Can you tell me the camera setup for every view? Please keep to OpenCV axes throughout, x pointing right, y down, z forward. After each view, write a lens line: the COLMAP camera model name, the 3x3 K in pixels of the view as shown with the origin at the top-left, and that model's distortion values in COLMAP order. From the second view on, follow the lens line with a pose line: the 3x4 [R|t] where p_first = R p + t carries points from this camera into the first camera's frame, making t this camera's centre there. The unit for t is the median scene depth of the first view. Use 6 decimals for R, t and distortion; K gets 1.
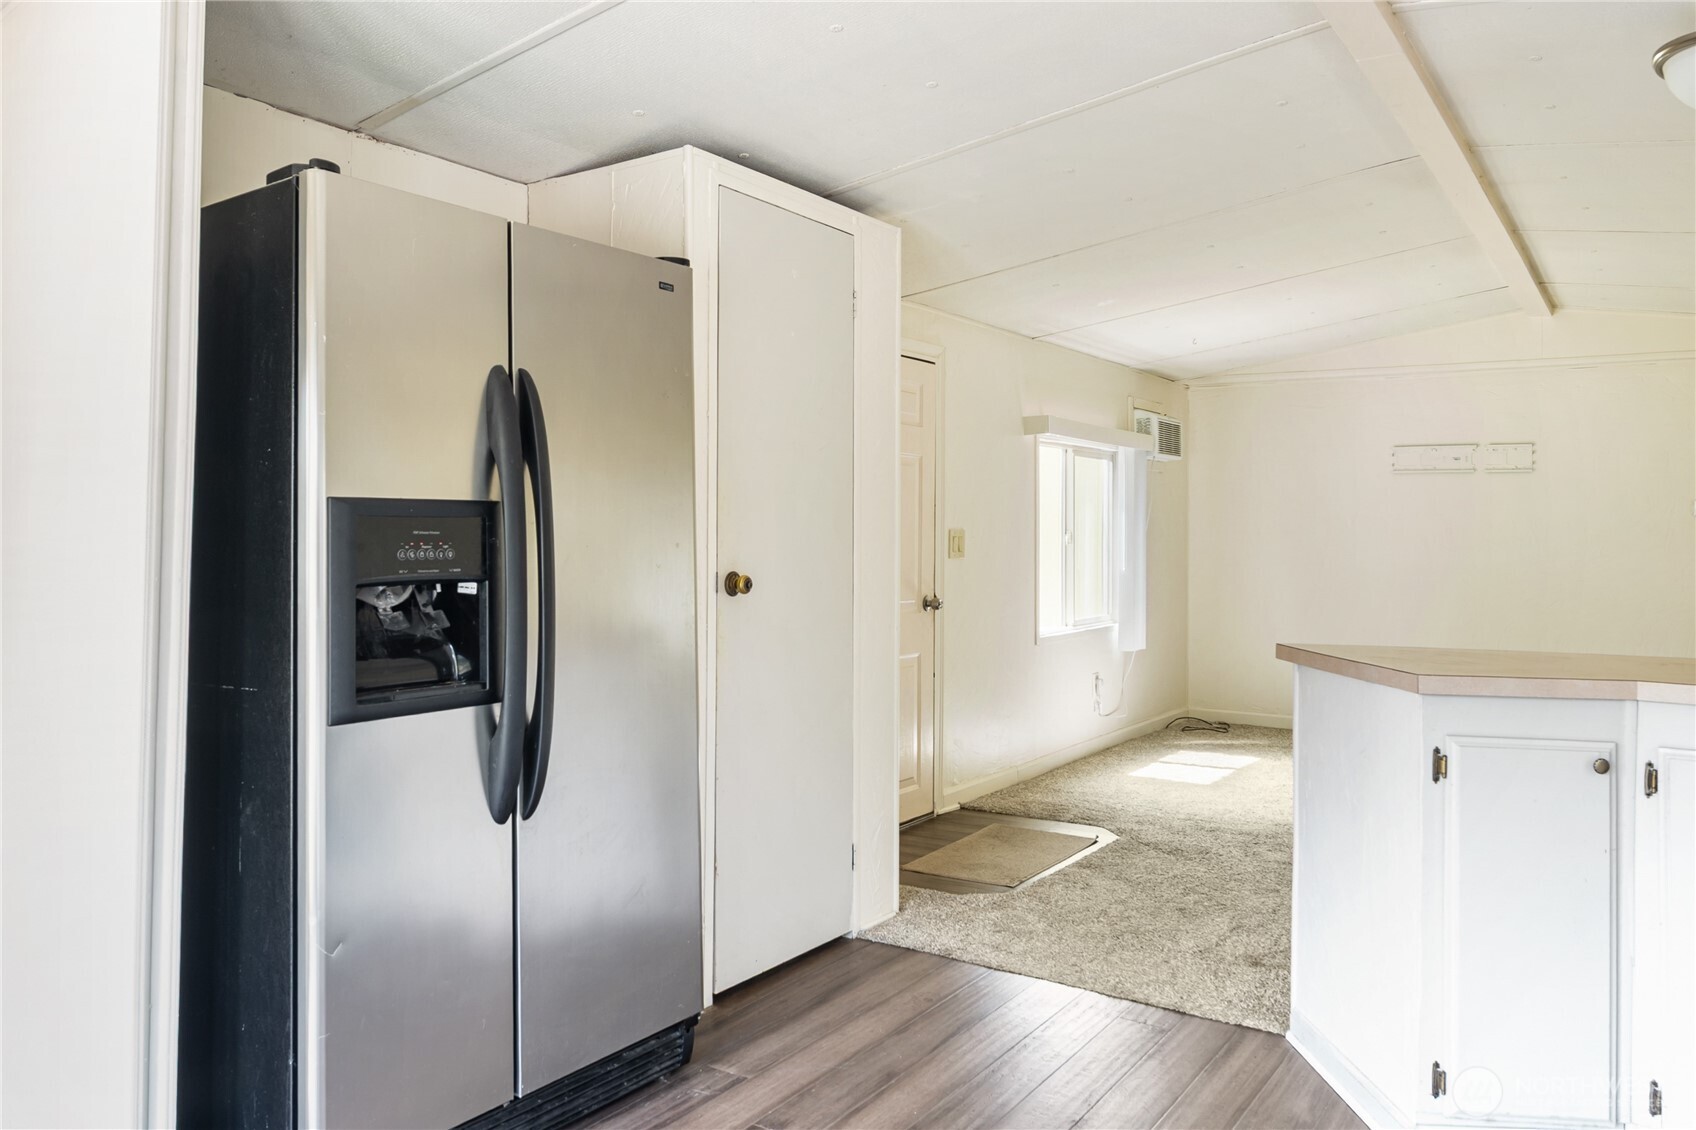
lens RADIAL K [[1211.4, 0, 845.1], [0, 1211.4, 558.1], [0, 0, 1]] dist [0.009867, 0.000616]
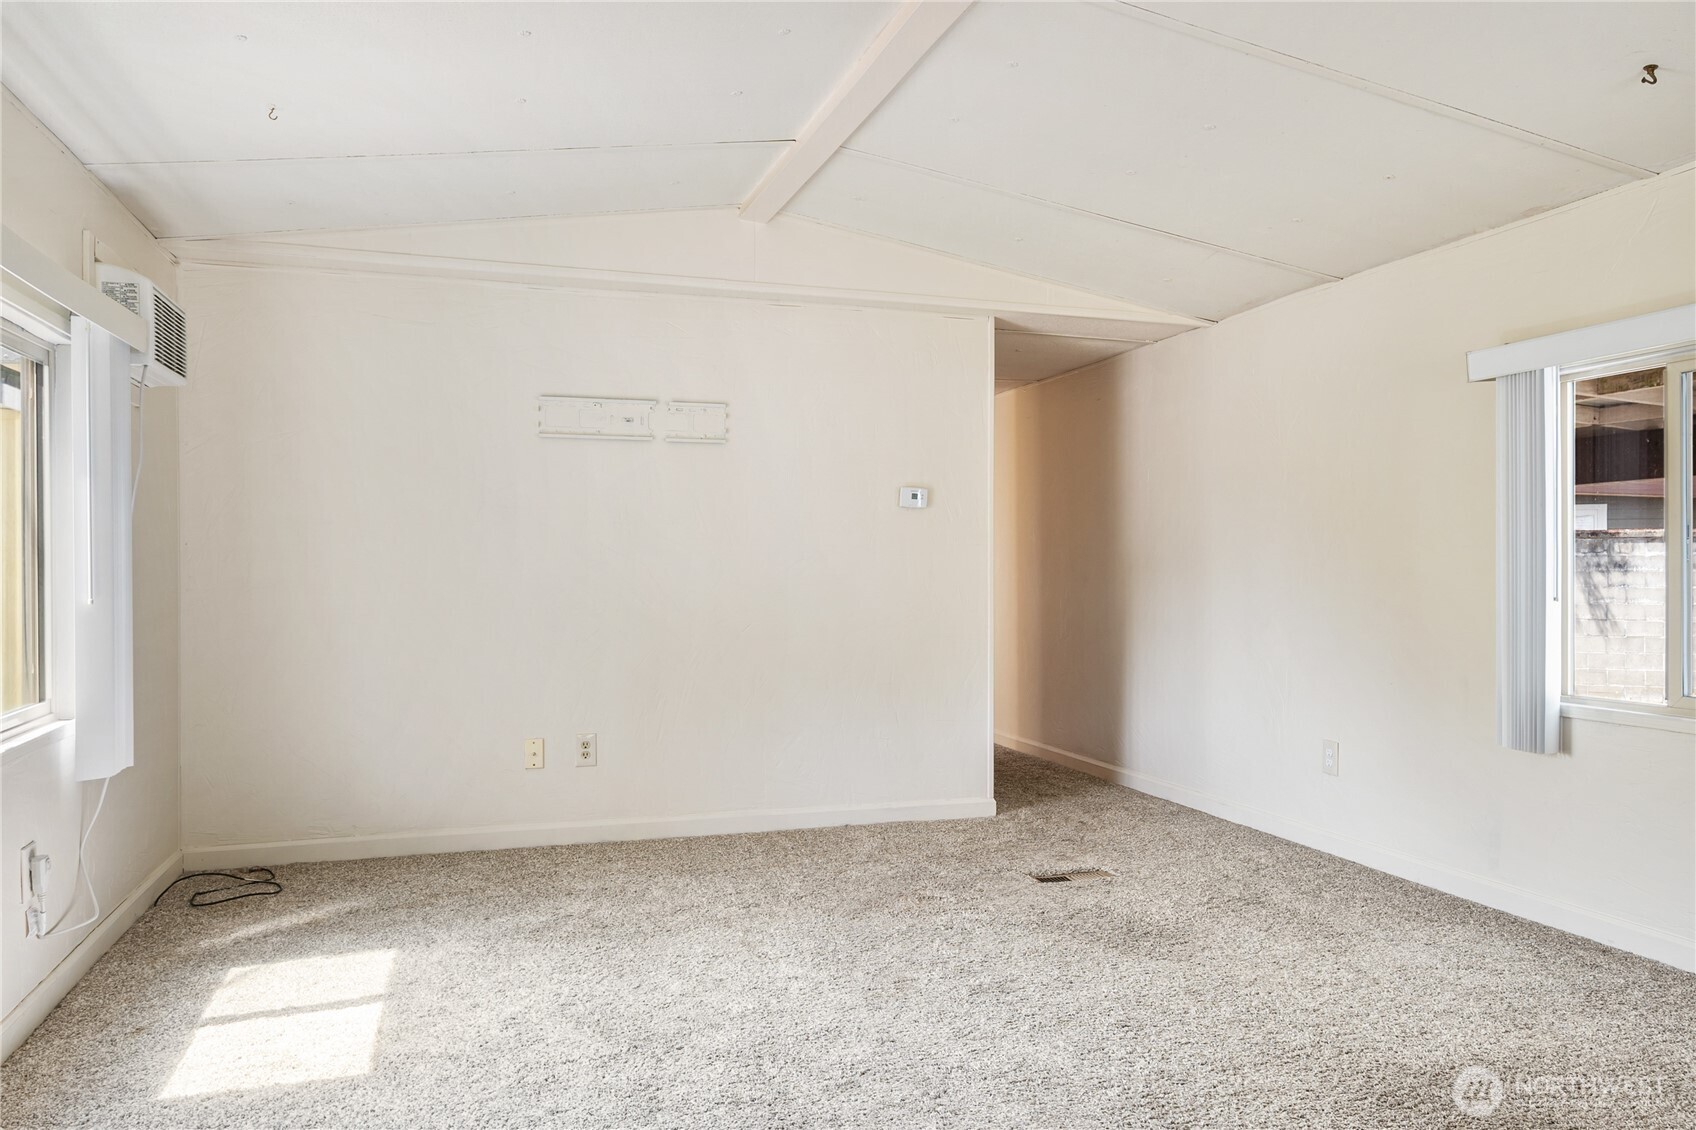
lens RADIAL K [[1211.4, 0, 839.9], [0, 1211.4, 566.7], [0, 0, 1]] dist [0.009867, 0.000616]
pose [[0.629955, -0.014724, 0.776492, 0.052031], [0.023764, 0.999718, -0.000322, 0.003001], [-0.776268, 0.018656, 0.630126, 0.483502]]
